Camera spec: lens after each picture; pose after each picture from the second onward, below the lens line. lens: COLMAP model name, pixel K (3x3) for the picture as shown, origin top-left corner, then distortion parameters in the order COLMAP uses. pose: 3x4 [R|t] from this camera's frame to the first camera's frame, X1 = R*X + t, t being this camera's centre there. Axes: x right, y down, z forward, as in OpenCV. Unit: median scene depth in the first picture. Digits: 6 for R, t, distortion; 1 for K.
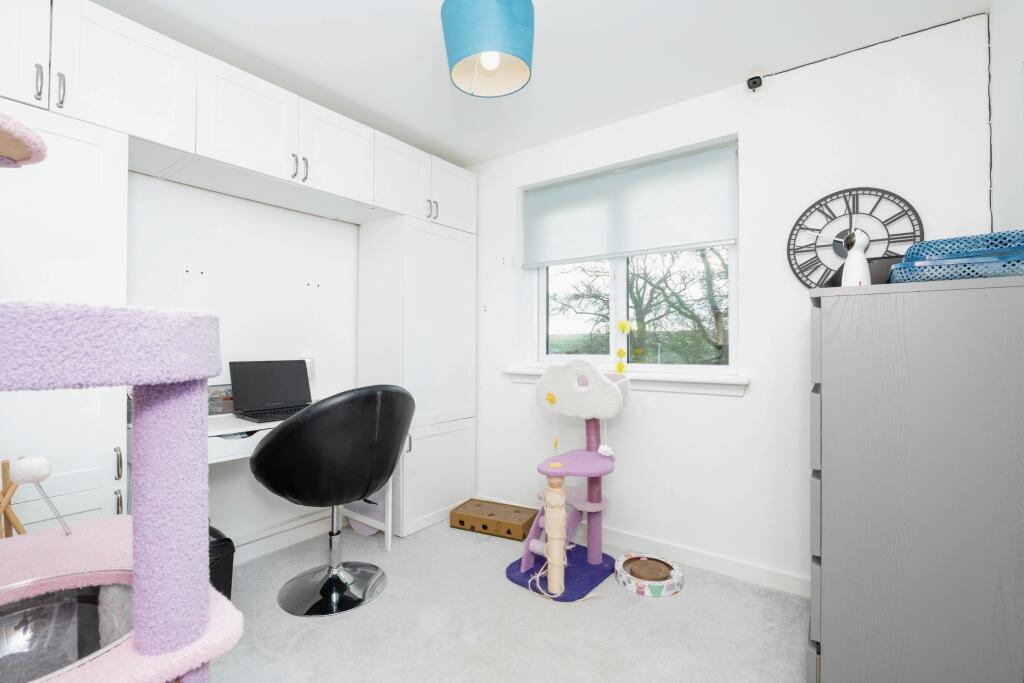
lens RADIAL K [[455.2, 0, 512.0], [0, 455.2, 341.5], [0, 0, 1]] dist [-0.029992, 0.000000]
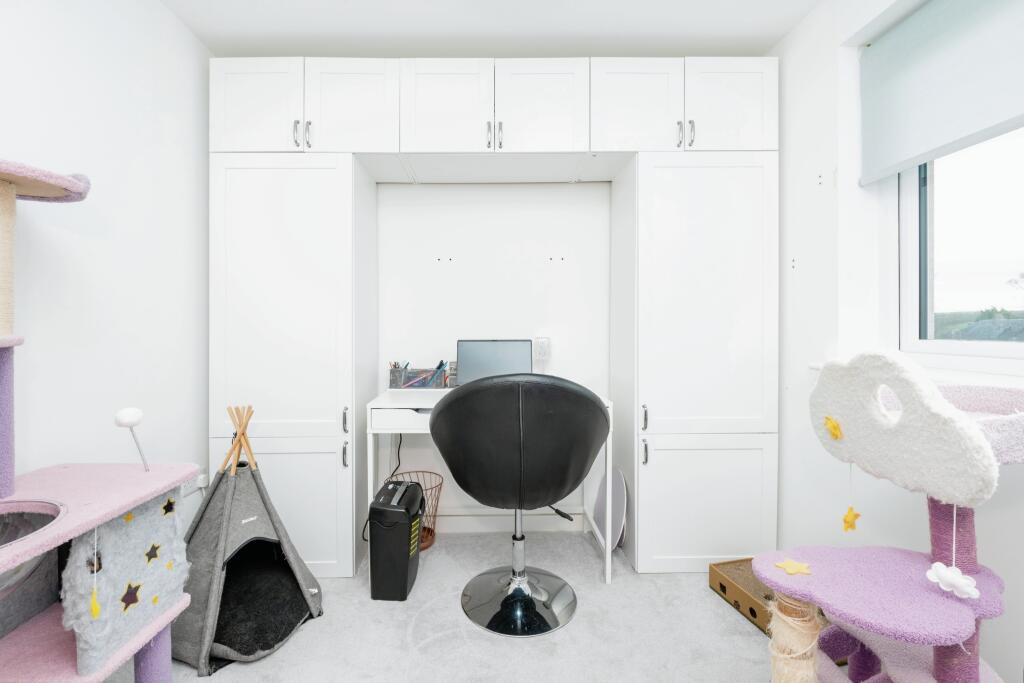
lens RADIAL K [[454.4, 0, 509.4], [0, 454.4, 327.8], [0, 0, 1]] dist [0.000238, 0.000286]
pose [[0.597886, 0.003521, -0.801574, 0.246434], [0.014675, 0.999775, 0.015337, -0.000282], [0.801447, -0.020933, 0.597699, 0.366153]]
